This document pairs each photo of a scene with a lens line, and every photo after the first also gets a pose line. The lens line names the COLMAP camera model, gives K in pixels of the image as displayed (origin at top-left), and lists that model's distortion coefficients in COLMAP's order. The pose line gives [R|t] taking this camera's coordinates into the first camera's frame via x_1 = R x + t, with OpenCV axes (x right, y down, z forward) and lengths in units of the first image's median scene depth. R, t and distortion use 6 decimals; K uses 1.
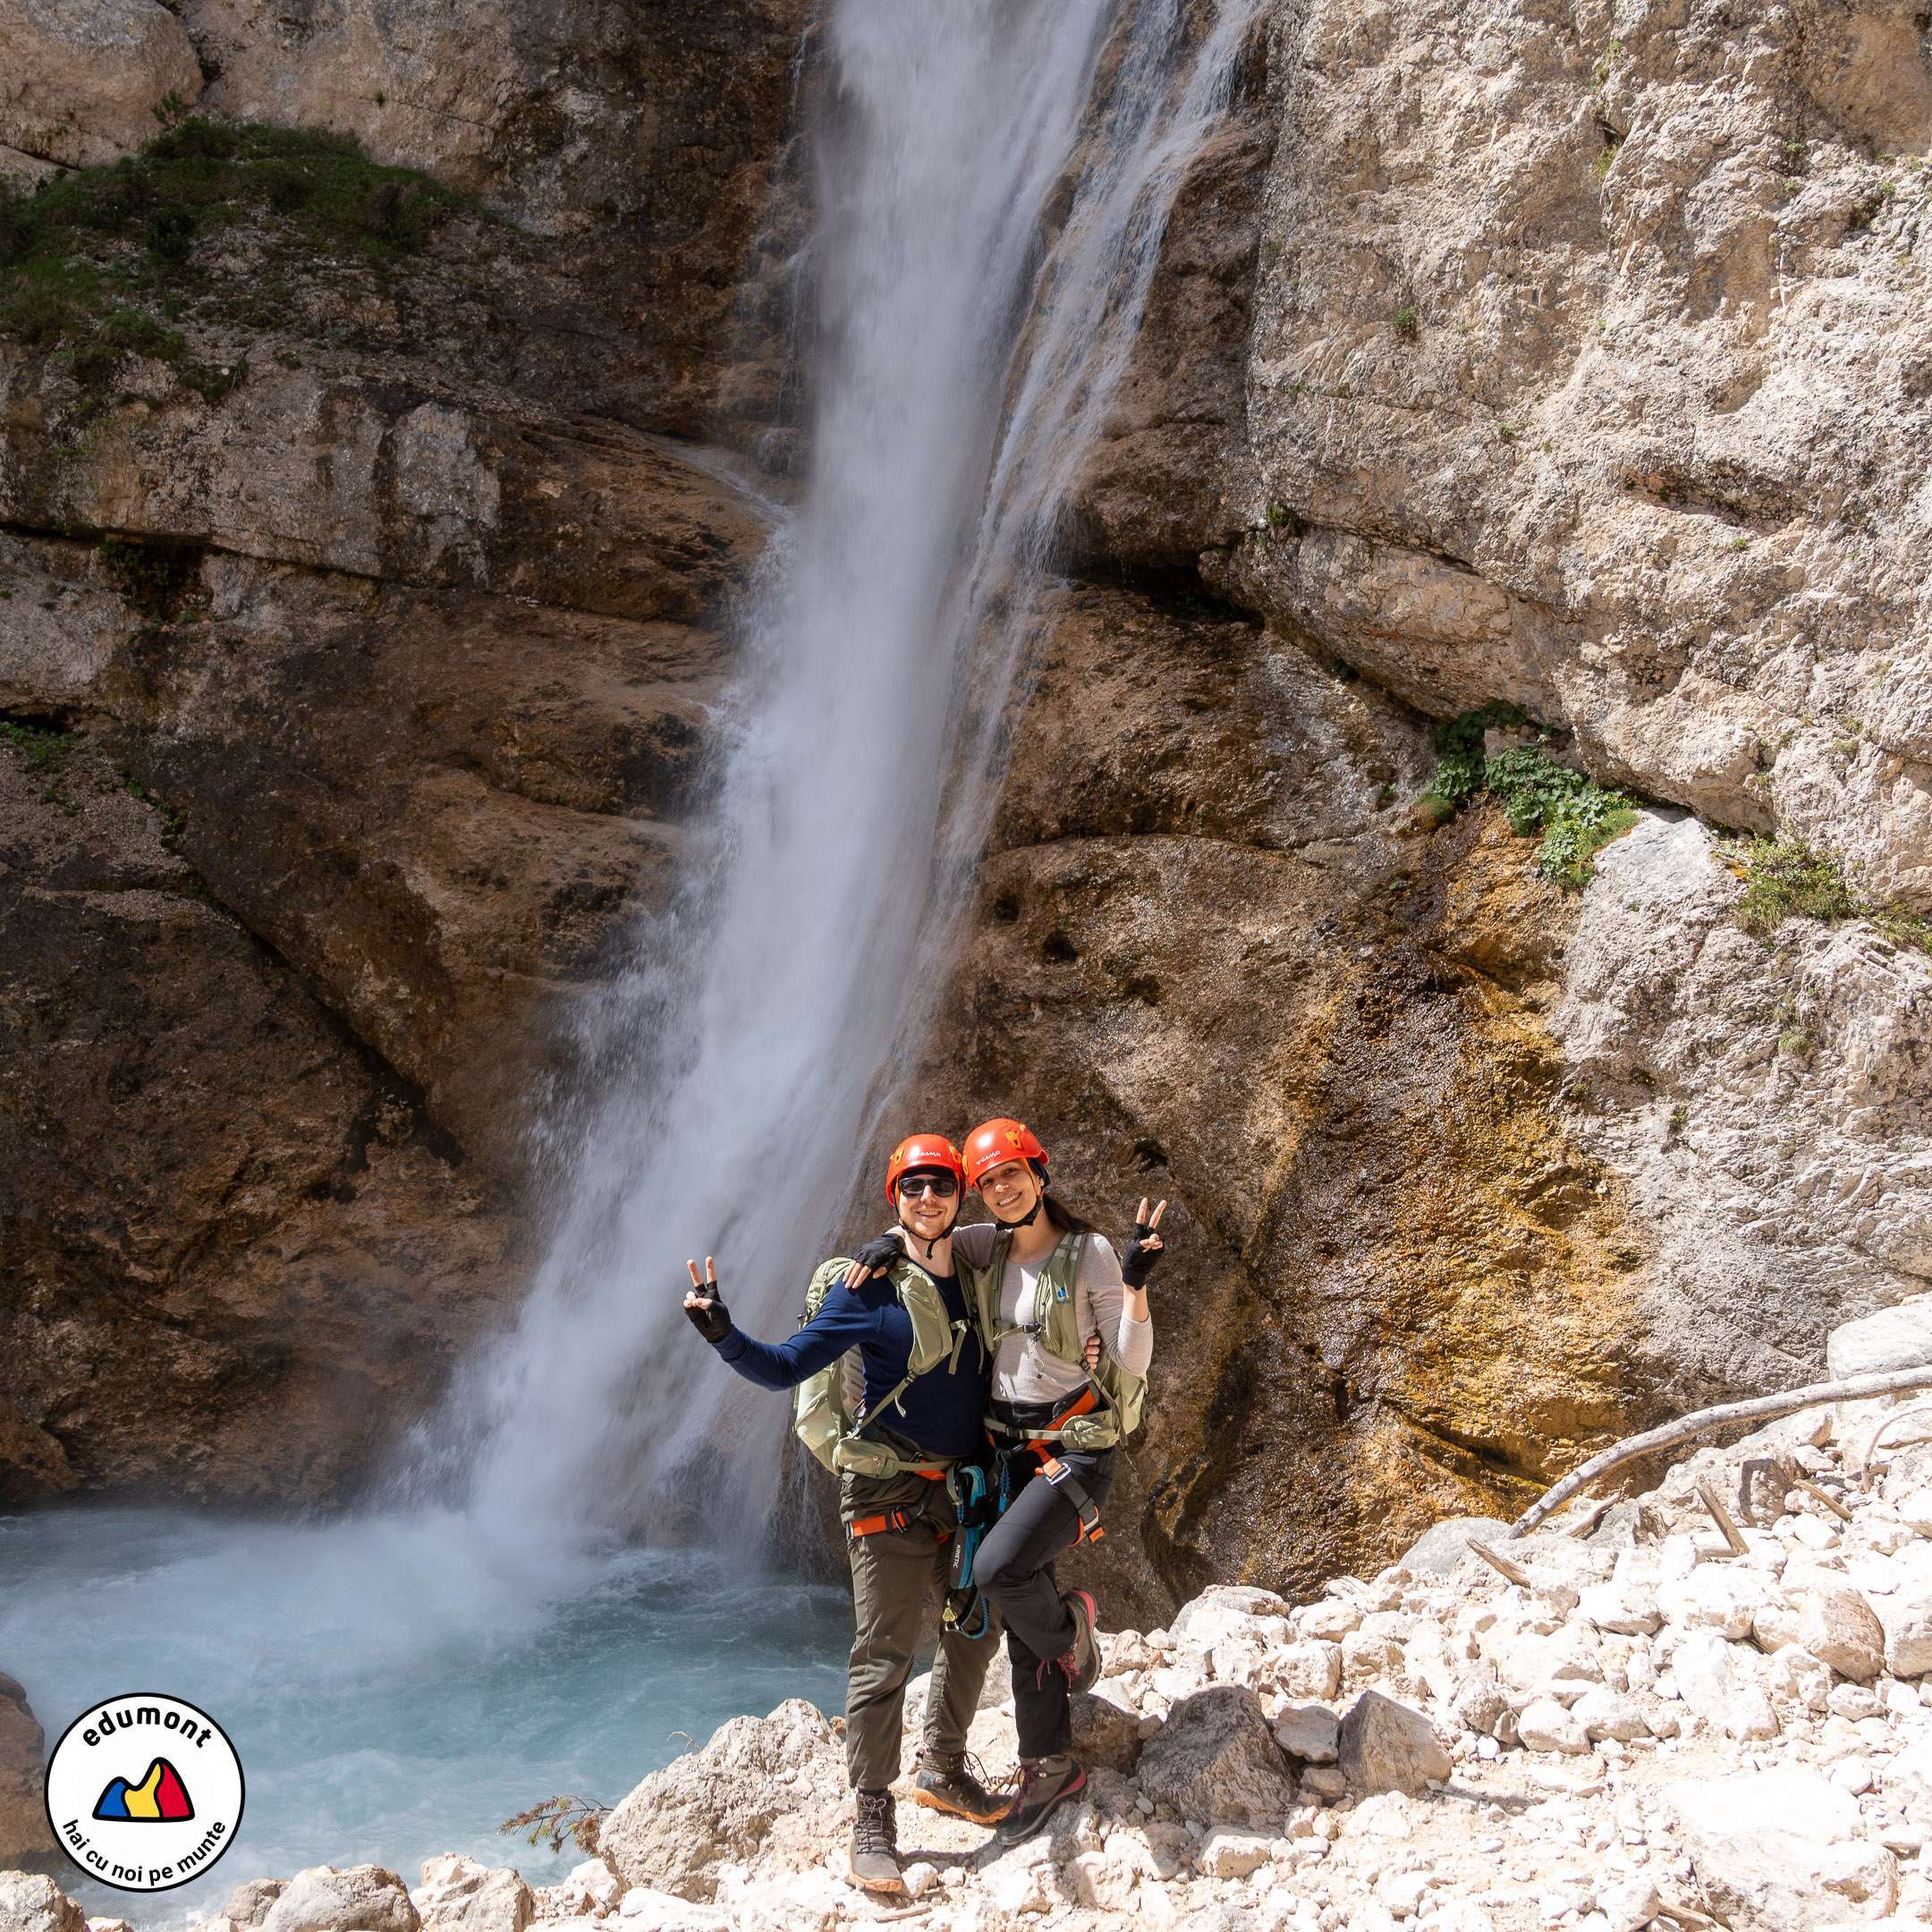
lens RADIAL K [[2285.2, 0, 962.3], [0, 2285.2, 863.6], [0, 0, 1]] dist [0.007047, 0.000000]
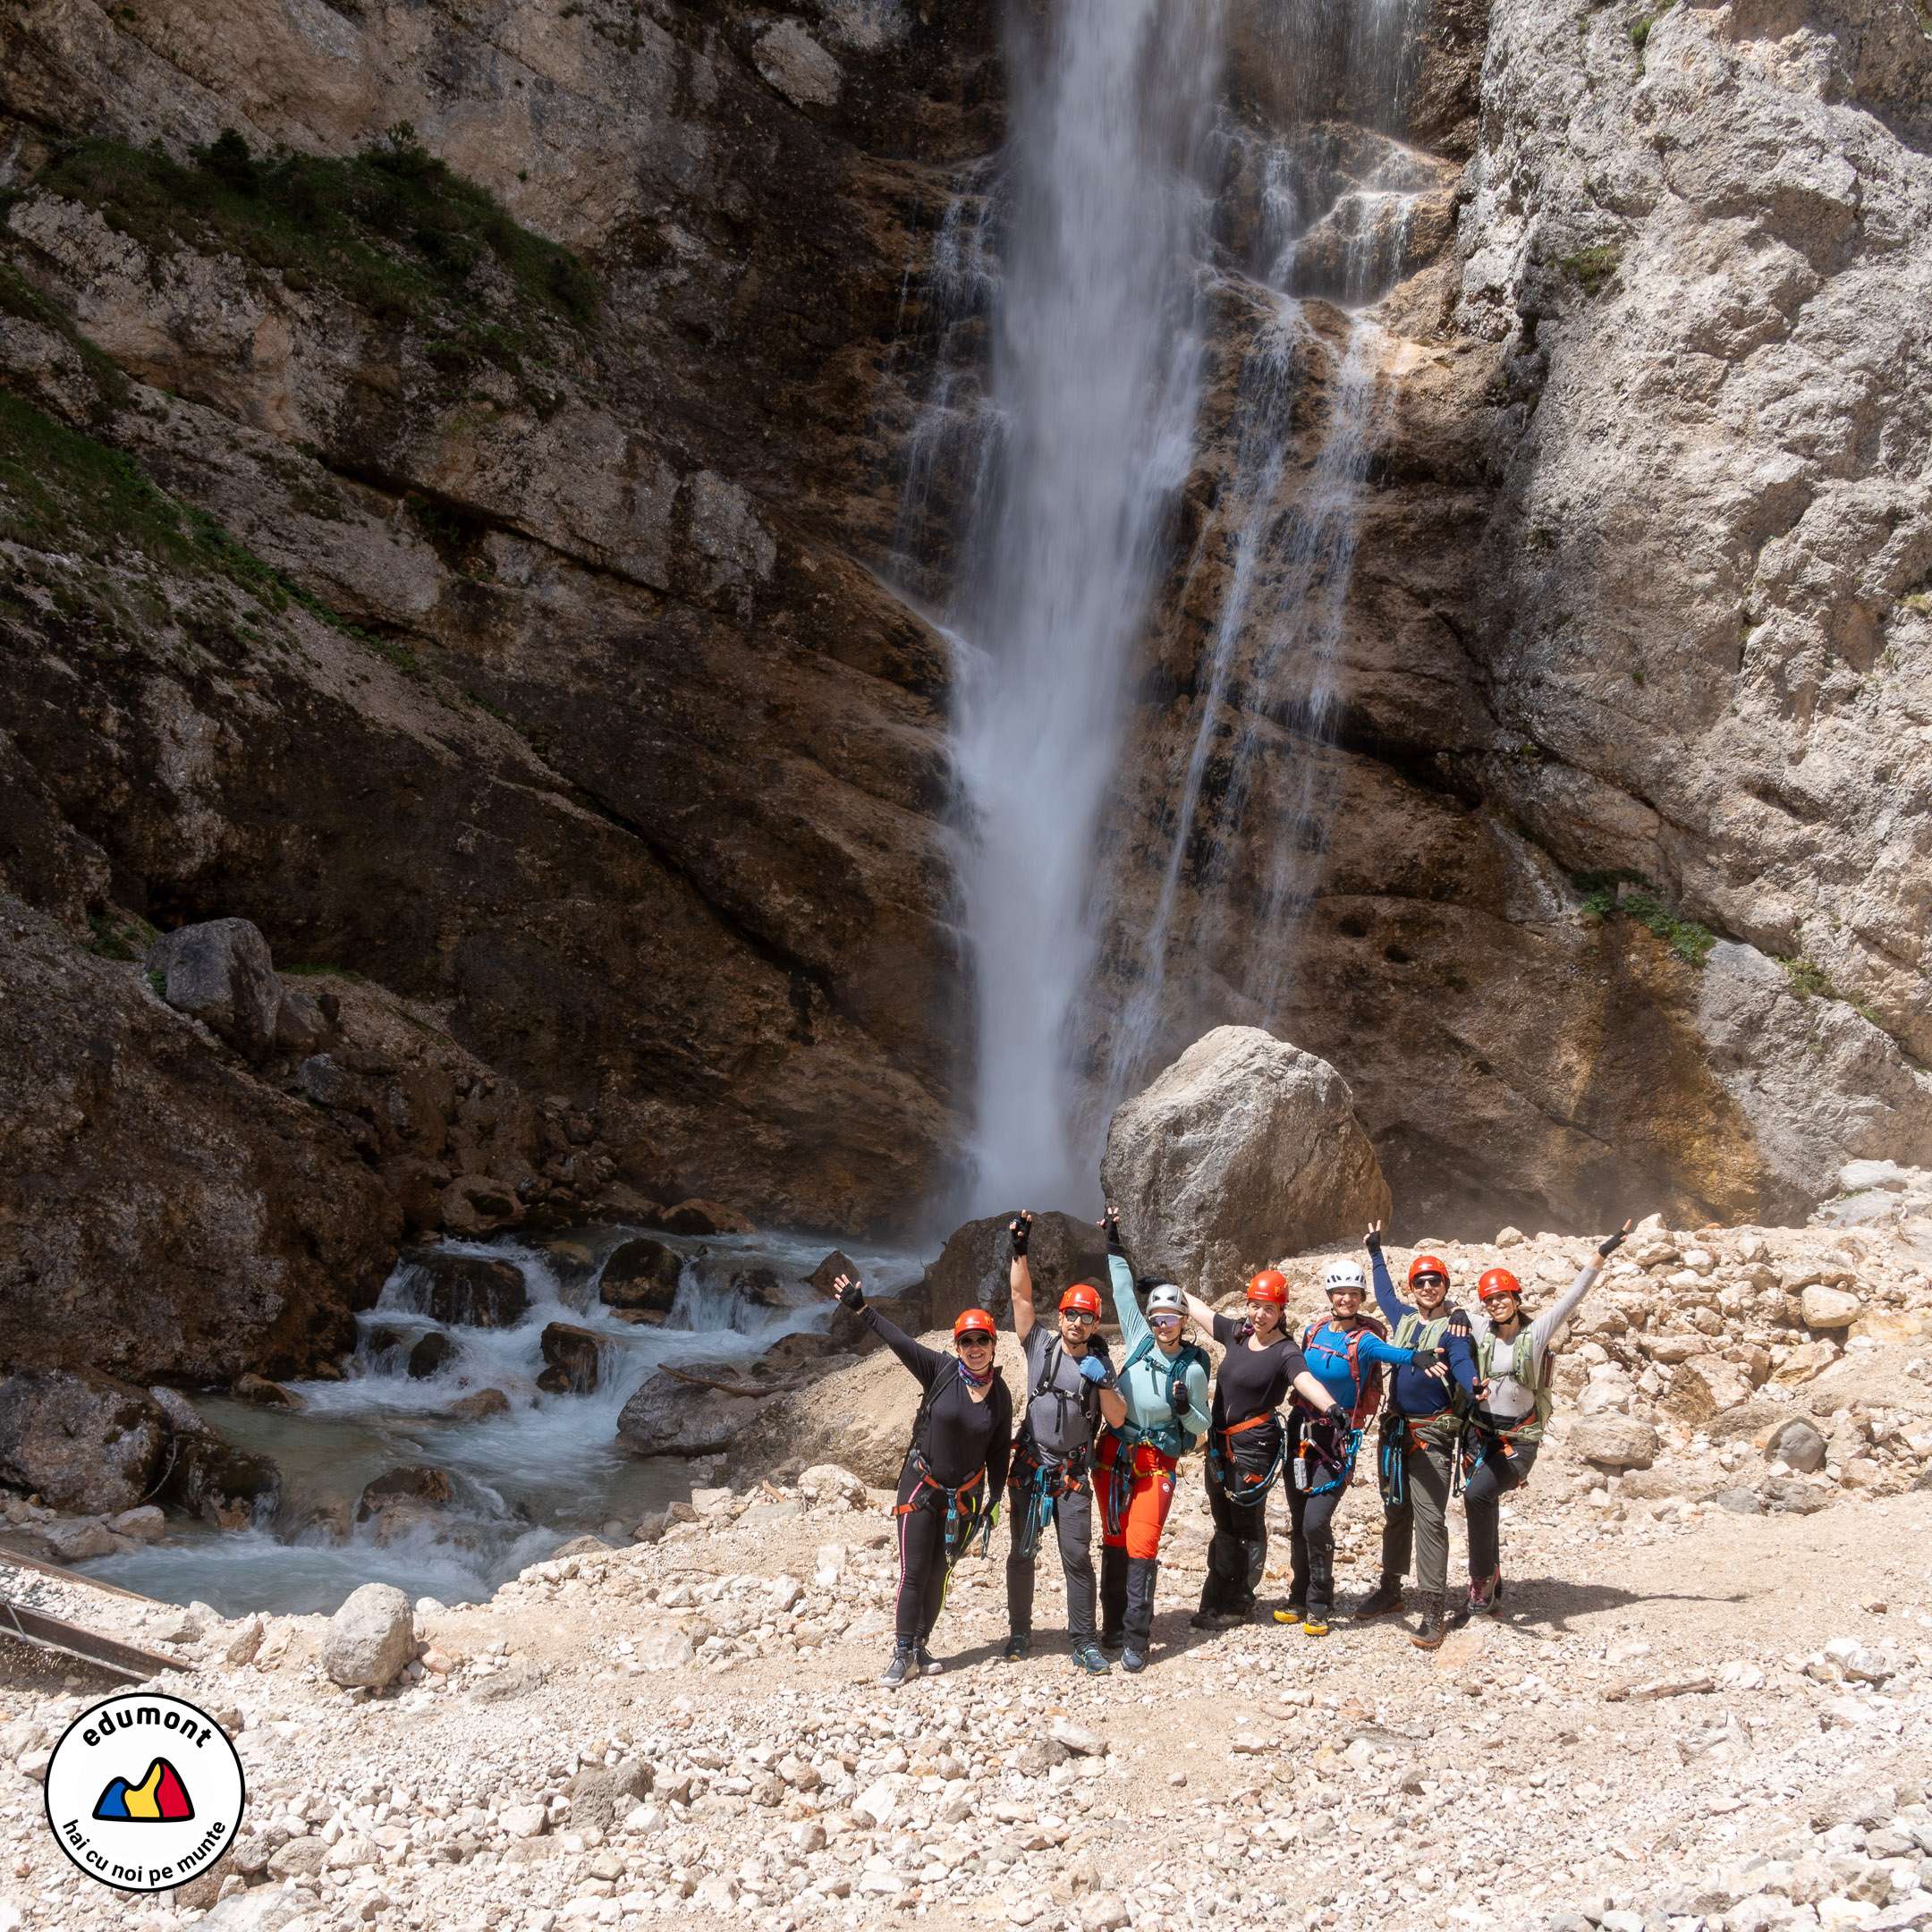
lens RADIAL K [[2285.2, 0, 965.9], [0, 2285.2, 967.2], [0, 0, 1]] dist [0.007047, 0.000000]
pose [[0.805767, 0.157768, 0.570831, -1.459602], [-0.161395, 0.985879, -0.044661, 0.210564], [-0.569817, -0.056143, 0.819852, -0.345330]]
